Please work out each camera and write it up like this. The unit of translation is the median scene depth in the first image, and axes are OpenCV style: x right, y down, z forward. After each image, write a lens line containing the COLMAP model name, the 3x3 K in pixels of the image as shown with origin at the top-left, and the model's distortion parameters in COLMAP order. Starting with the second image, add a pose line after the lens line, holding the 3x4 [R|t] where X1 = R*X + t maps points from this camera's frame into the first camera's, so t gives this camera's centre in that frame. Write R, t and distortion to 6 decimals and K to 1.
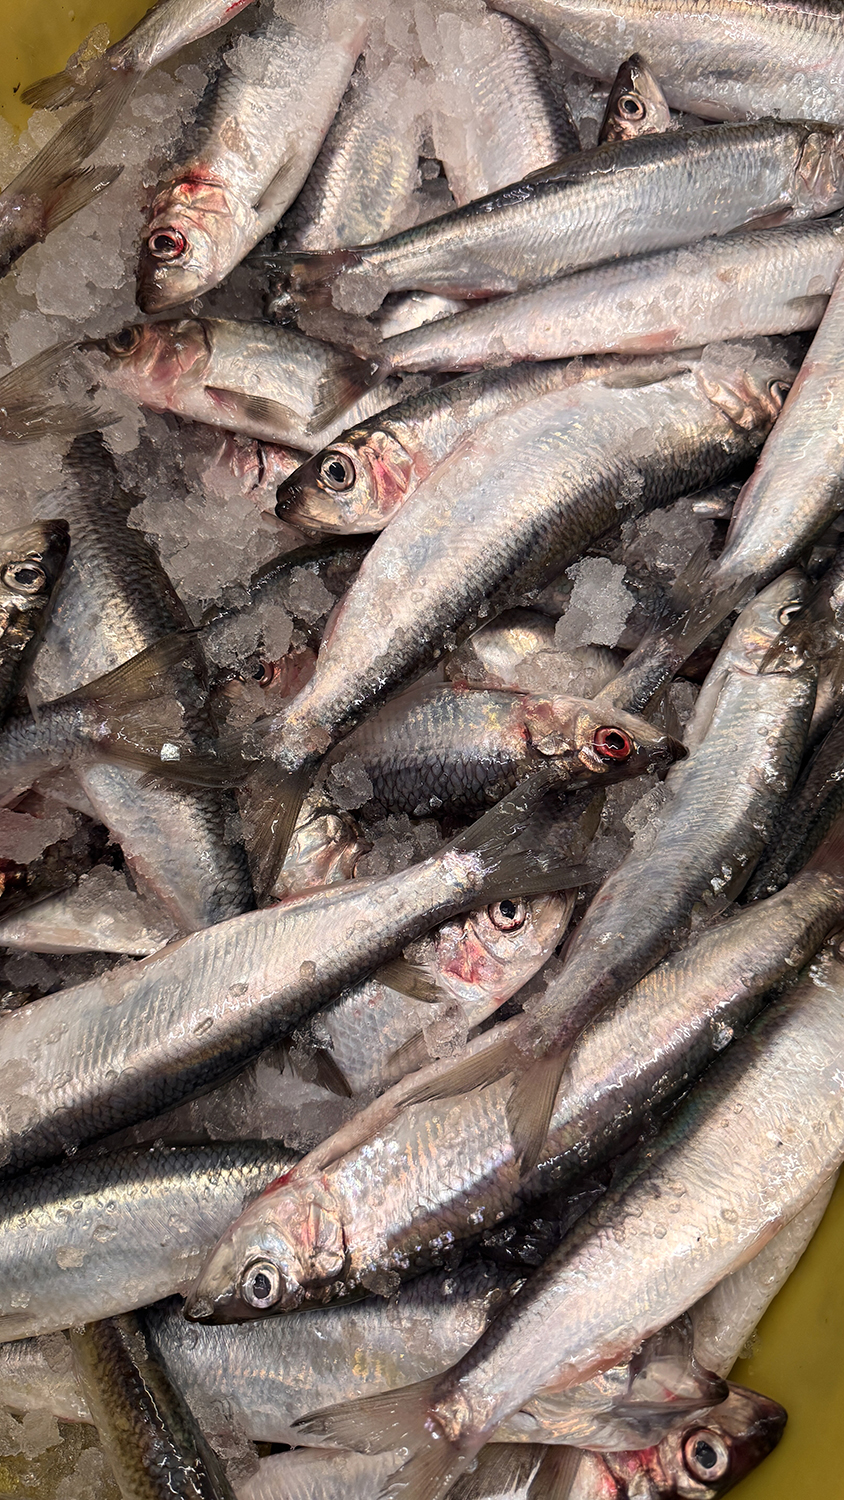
lens RADIAL K [[1063.2, 0, 422.0], [0, 1063.2, 750.0], [0, 0, 1]] dist [0.058718, -0.088247]
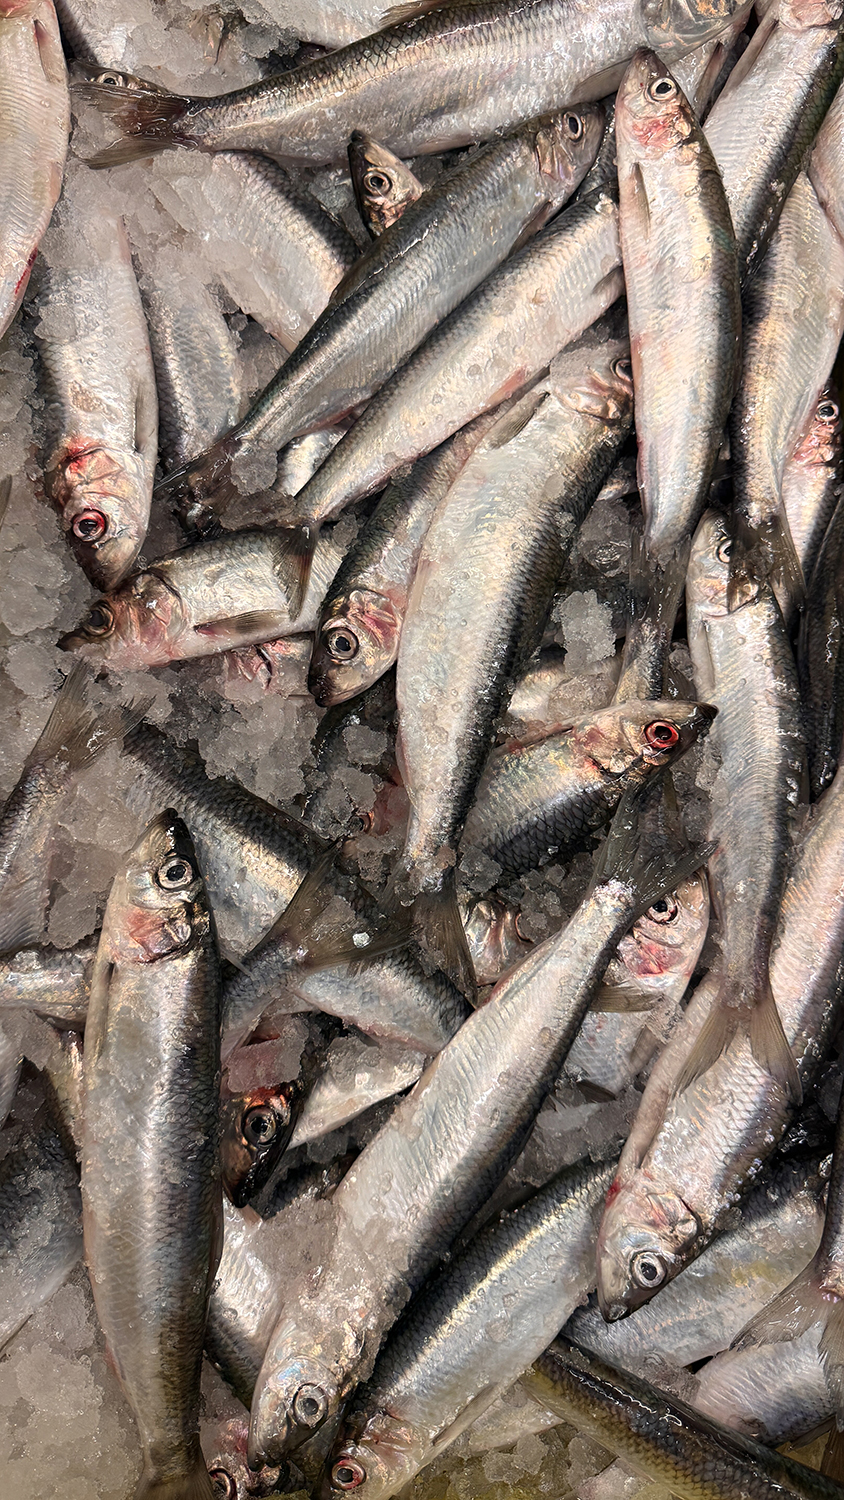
lens RADIAL K [[1056.4, 0, 422.0], [0, 1056.4, 750.0], [0, 0, 1]] dist [0.097575, -0.164240]
pose [[0.869079, -0.490438, 0.064594, -0.132979], [0.479346, 0.867193, 0.134920, -0.271218], [-0.122185, -0.086293, 0.988749, -0.132855]]
